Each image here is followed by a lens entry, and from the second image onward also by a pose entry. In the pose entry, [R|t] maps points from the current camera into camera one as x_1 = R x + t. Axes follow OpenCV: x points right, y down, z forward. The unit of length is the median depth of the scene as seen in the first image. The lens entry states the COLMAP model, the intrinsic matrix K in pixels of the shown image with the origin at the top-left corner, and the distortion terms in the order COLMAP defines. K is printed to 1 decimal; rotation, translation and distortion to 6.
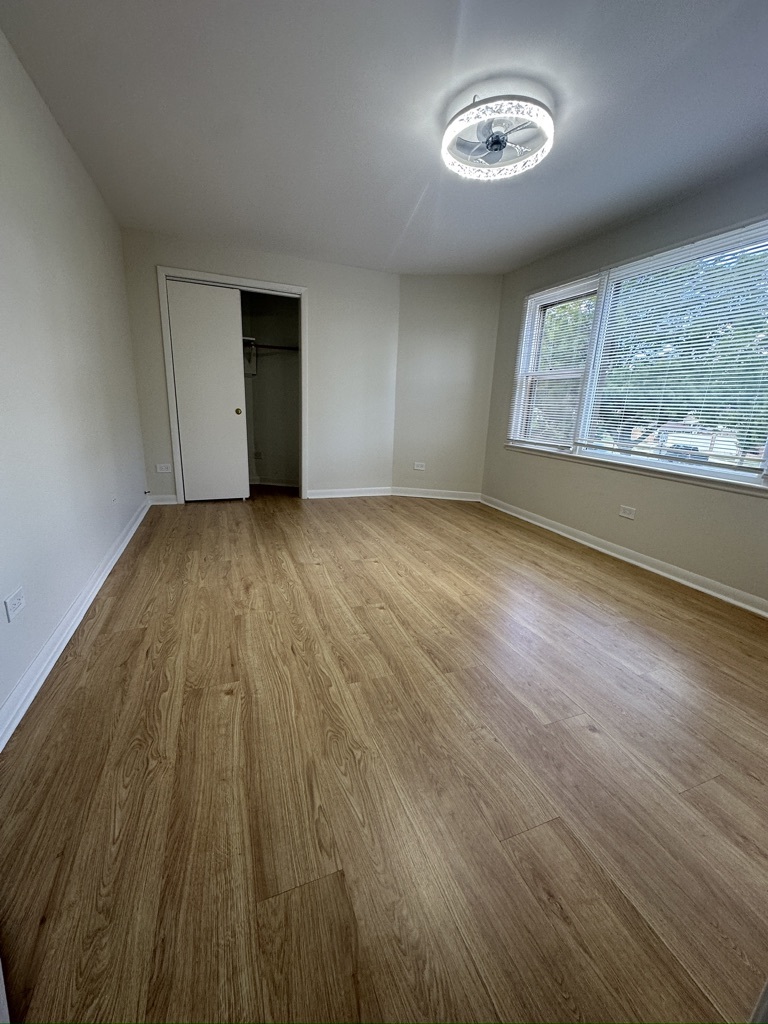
lens RADIAL K [[409.1, 0, 384.0], [0, 409.1, 512.0], [0, 0, 1]] dist [-0.003988, 0.000667]
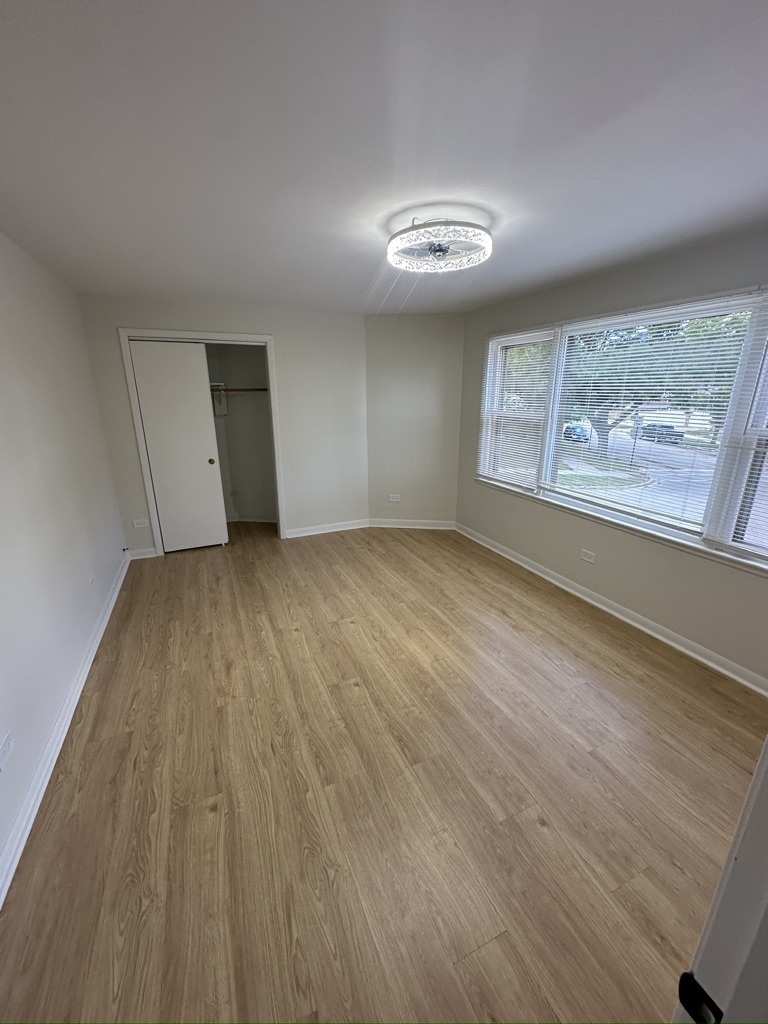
lens RADIAL K [[409.1, 0, 384.0], [0, 409.1, 512.0], [0, 0, 1]] dist [-0.003988, 0.000667]
pose [[0.997977, -0.055560, 0.030910, 0.057814], [0.054528, 0.997958, 0.033277, -0.245542], [-0.032696, -0.031525, 0.998968, -0.050774]]
